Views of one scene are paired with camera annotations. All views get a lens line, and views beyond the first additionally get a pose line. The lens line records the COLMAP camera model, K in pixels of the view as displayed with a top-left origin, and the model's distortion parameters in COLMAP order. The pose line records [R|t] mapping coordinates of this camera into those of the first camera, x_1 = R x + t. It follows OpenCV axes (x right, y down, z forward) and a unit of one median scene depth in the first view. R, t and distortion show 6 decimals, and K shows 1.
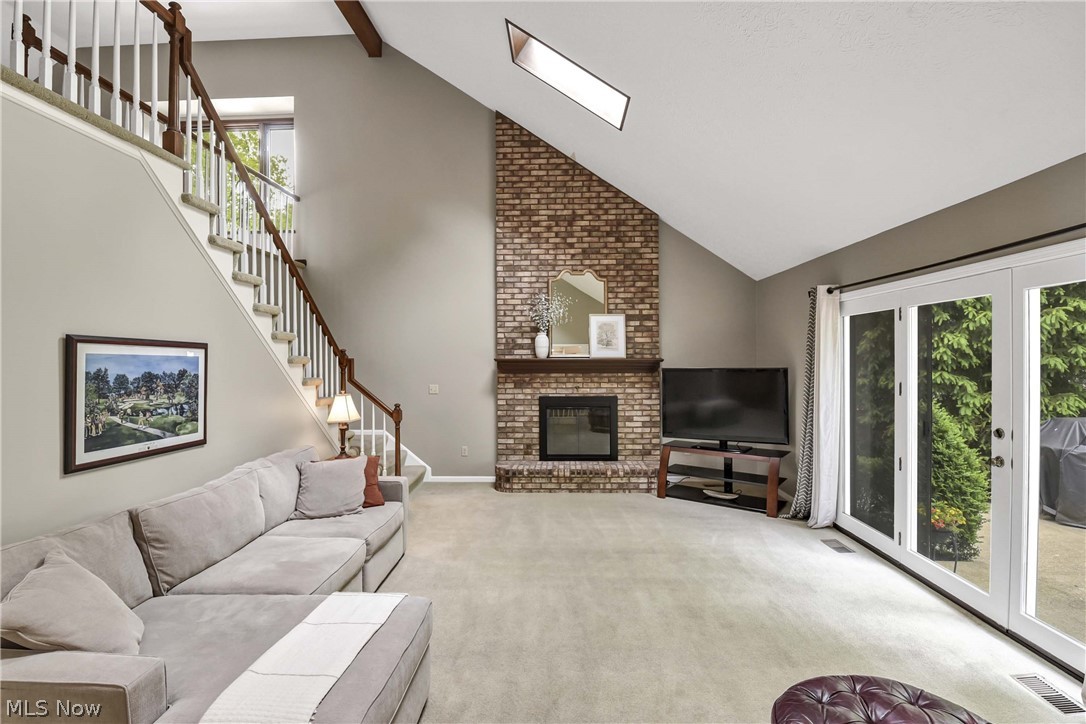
lens RADIAL K [[486.6, 0, 545.4], [0, 486.6, 361.6], [0, 0, 1]] dist [-0.004821, -0.005615]
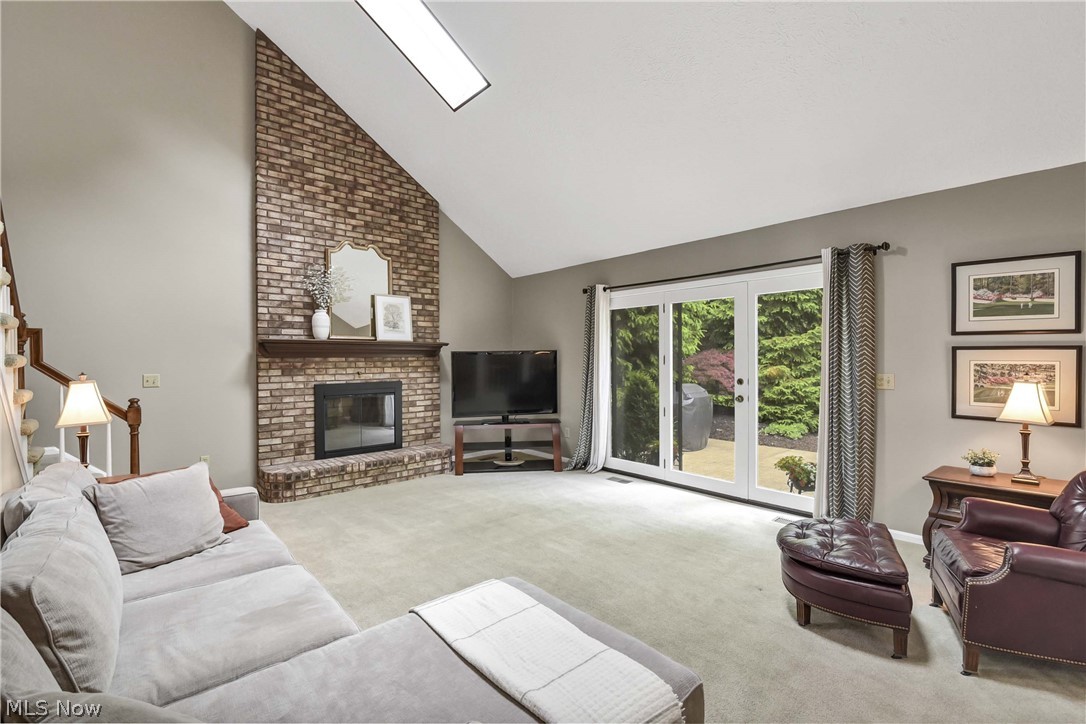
lens RADIAL K [[486.6, 0, 533.2], [0, 486.6, 358.9], [0, 0, 1]] dist [-0.004821, -0.005615]
pose [[0.728940, 0.000379, 0.684577, -0.324514], [0.004459, 0.999976, -0.005302, 0.033725], [-0.684563, 0.006918, 0.728921, 0.118514]]
